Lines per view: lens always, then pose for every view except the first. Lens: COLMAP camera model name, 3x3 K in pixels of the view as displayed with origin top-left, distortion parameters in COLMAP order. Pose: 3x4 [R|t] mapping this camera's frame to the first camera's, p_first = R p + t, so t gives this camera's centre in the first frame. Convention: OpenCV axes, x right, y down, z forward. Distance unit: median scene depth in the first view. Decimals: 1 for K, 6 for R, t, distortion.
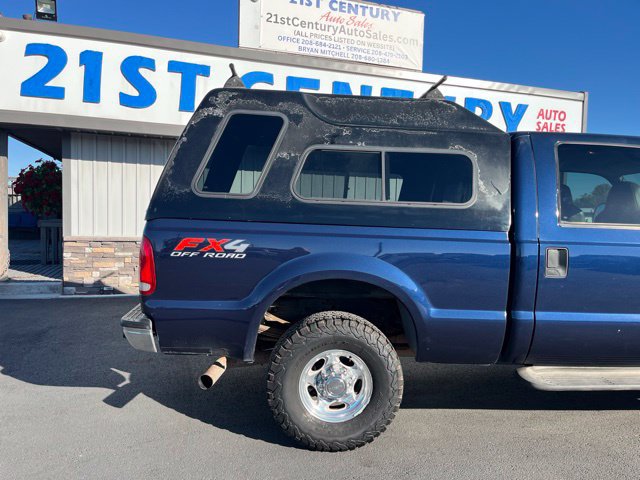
lens RADIAL K [[485.9, 0, 316.3], [0, 485.9, 241.4], [0, 0, 1]] dist [0.062188, -0.087172]
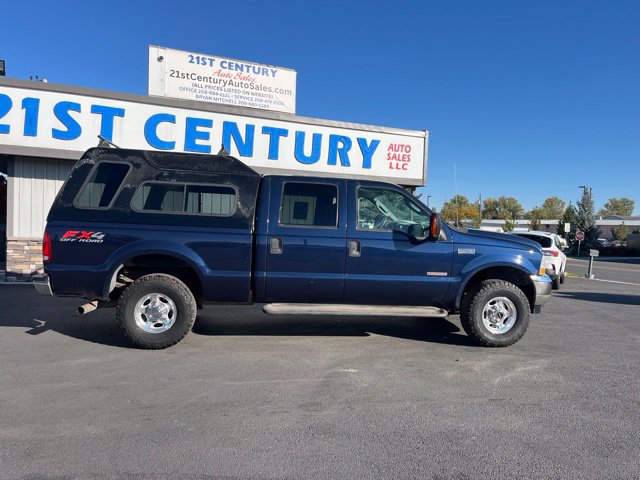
lens RADIAL K [[485.3, 0, 320.0], [0, 485.3, 240.0], [0, 0, 1]] dist [0.070663, -0.107031]
pose [[0.996824, 0.004517, 0.079505, 0.198863], [-0.002652, 0.999719, -0.023545, 0.025438], [-0.079589, 0.023259, 0.996556, -0.343973]]
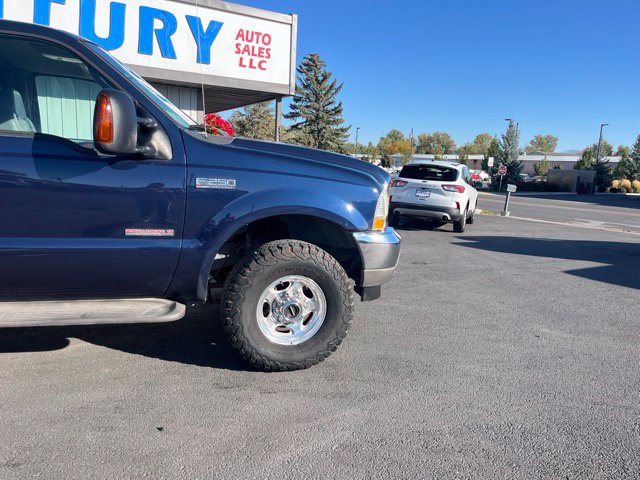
lens RADIAL K [[485.3, 0, 320.0], [0, 485.3, 240.0], [0, 0, 1]] dist [0.070663, -0.107031]
pose [[0.978725, -0.014931, 0.204633, 0.494524], [-0.007802, 0.993919, 0.109840, 0.025779], [-0.205029, -0.109099, 0.972656, 0.038334]]
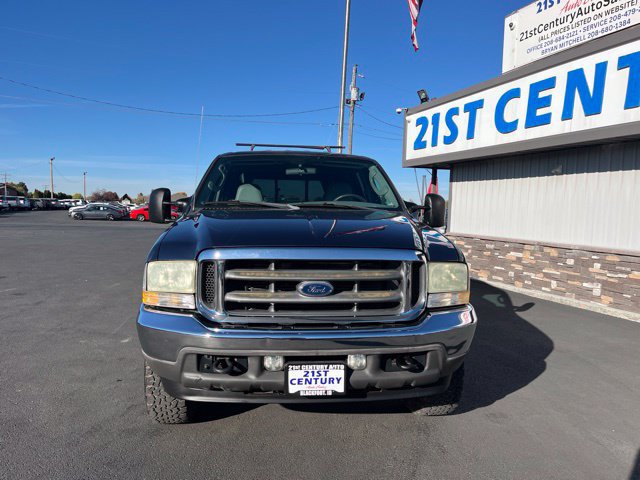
lens RADIAL K [[485.3, 0, 320.0], [0, 485.3, 240.0], [0, 0, 1]] dist [0.070663, -0.107031]
pose [[0.029394, 0.036846, -0.998889, 0.994436], [-0.079459, 0.996244, 0.034410, -0.008435], [0.996405, 0.078359, 0.032212, 0.551292]]
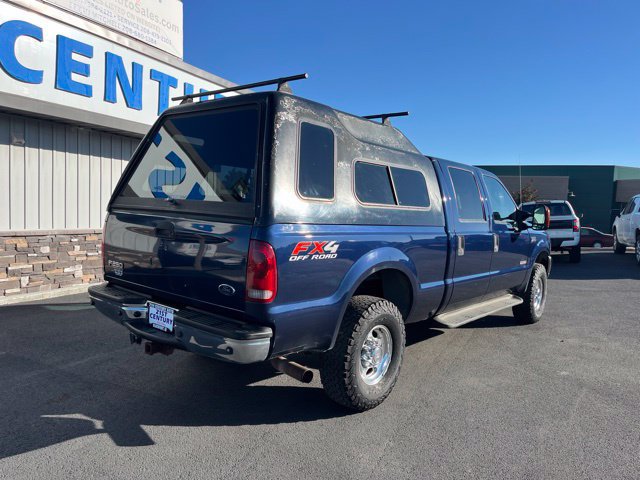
lens RADIAL K [[485.3, 0, 320.0], [0, 485.3, 240.0], [0, 0, 1]] dist [0.070663, -0.107031]
pose [[0.692491, -0.048368, 0.719803, -0.368436], [0.018471, 0.998612, 0.049332, -0.023282], [-0.721190, -0.020866, 0.692423, 0.098821]]
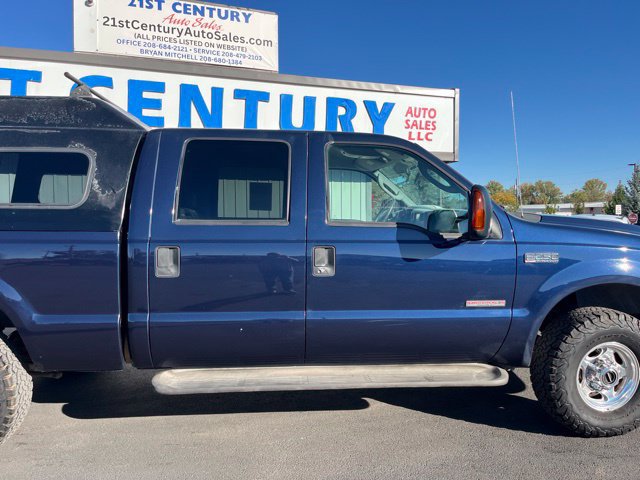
lens RADIAL K [[485.8, 0, 321.3], [0, 485.8, 236.1], [0, 0, 1]] dist [0.075799, -0.104287]
pose [[0.999339, -0.032206, 0.016867, 0.304995], [0.032512, 0.999305, -0.018211, 0.007956], [-0.016269, 0.018748, 0.999692, 0.010257]]
